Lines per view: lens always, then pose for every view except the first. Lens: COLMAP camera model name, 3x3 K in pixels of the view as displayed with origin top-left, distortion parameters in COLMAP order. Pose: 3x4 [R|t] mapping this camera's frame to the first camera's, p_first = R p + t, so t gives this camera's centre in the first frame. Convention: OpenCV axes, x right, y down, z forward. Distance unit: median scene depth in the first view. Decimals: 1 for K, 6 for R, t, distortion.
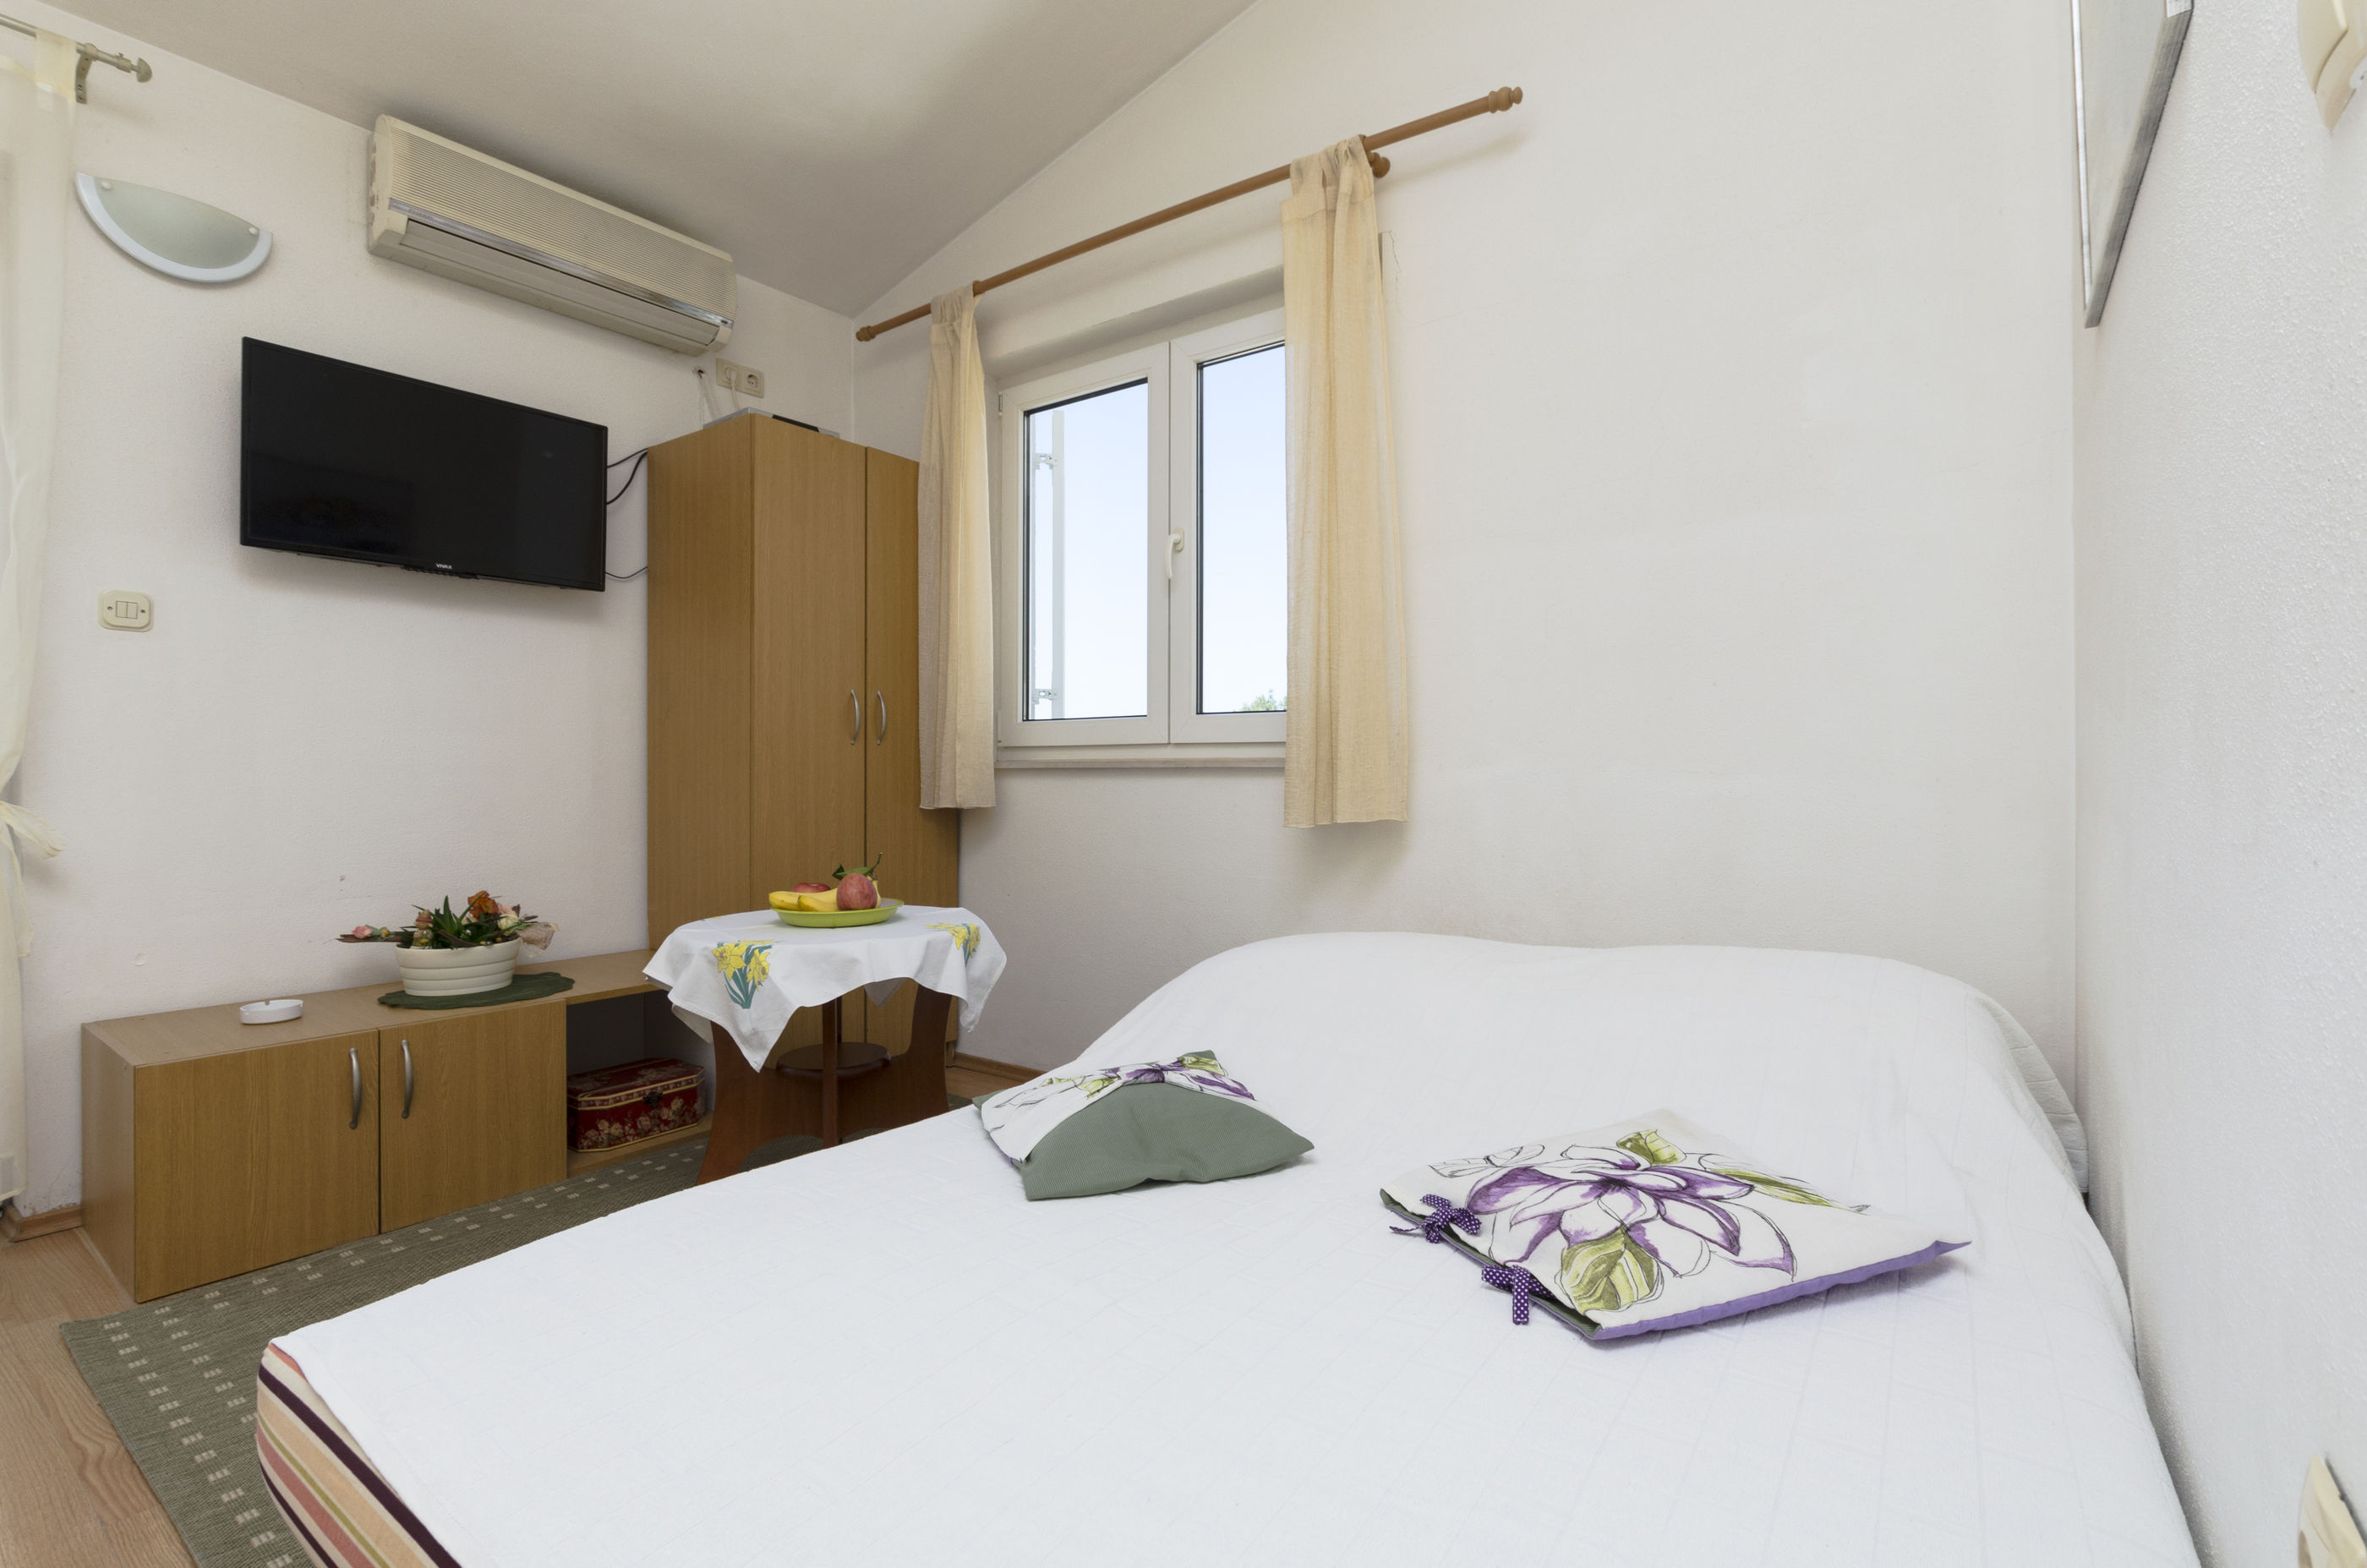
lens RADIAL K [[1083.7, 0, 1159.1], [0, 1083.7, 762.1], [0, 0, 1]] dist [0.000535, -0.002507]
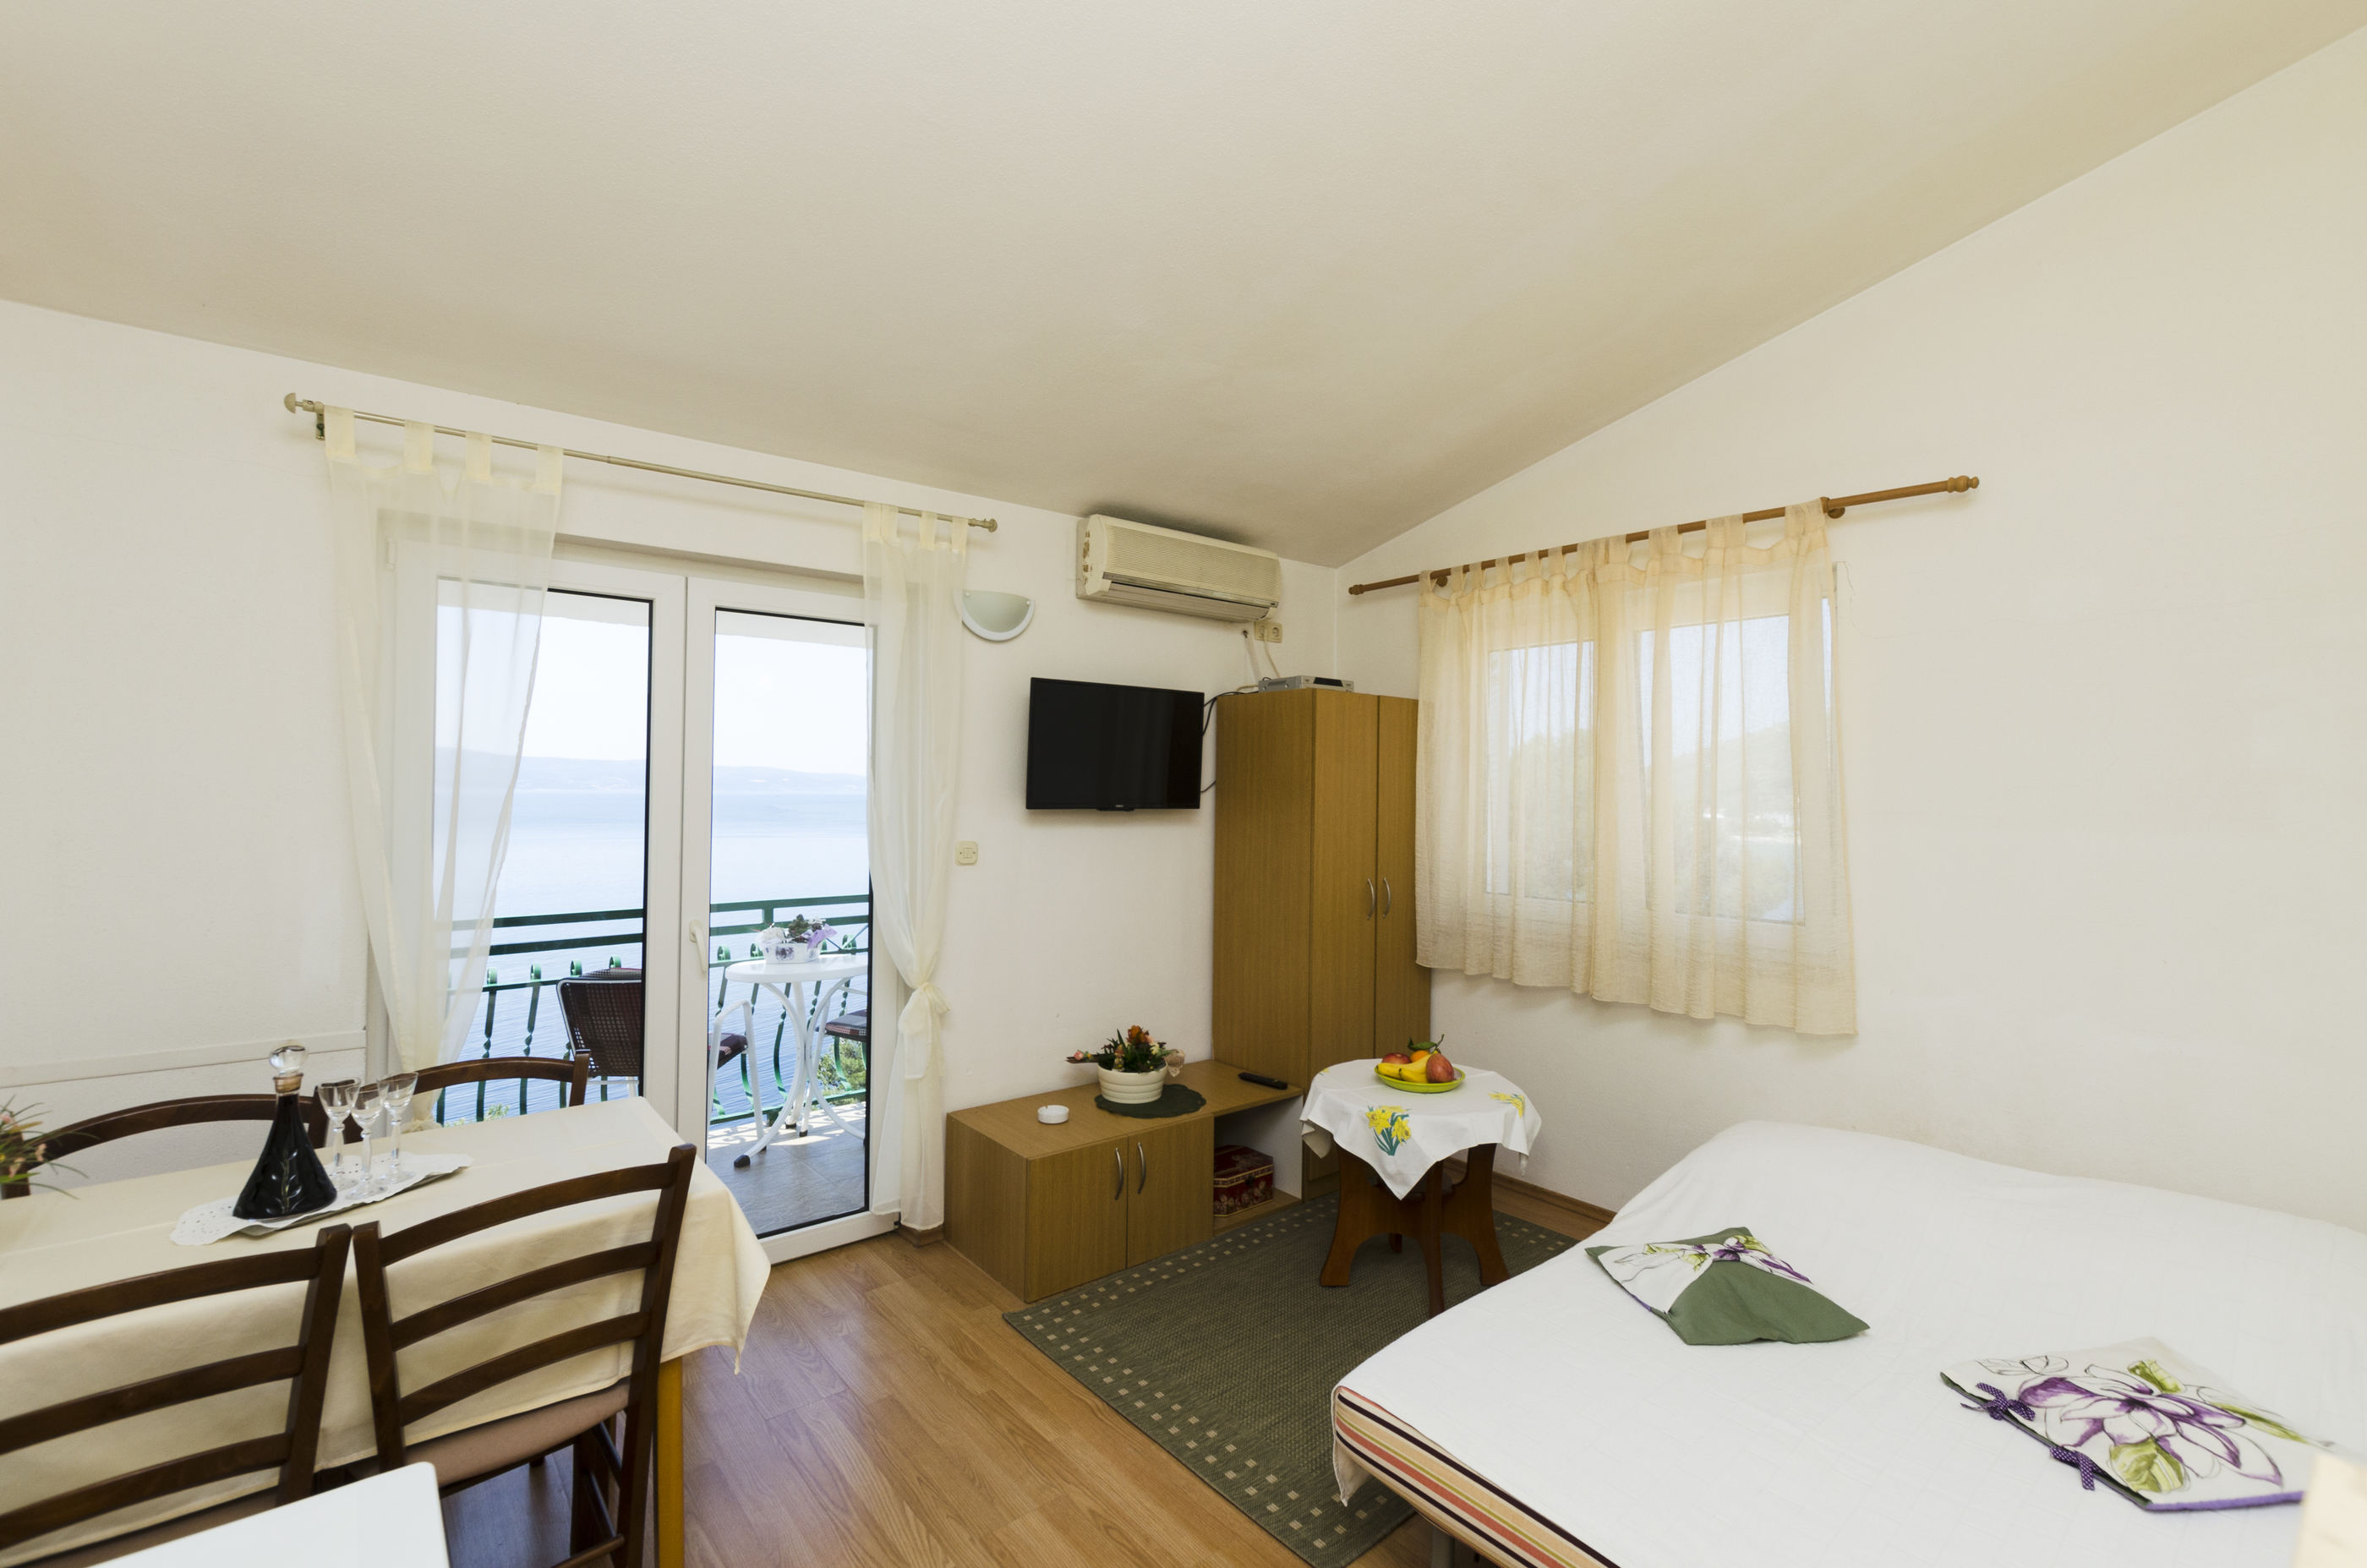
lens RADIAL K [[1018.8, 0, 1179.1], [0, 1018.8, 775.7], [0, 0, 1]] dist [0.008460, -0.004219]
pose [[0.970871, 0.010823, -0.239358, -0.351375], [-0.014754, 0.999784, -0.014635, -0.288538], [0.239148, 0.017740, 0.970821, -0.476564]]
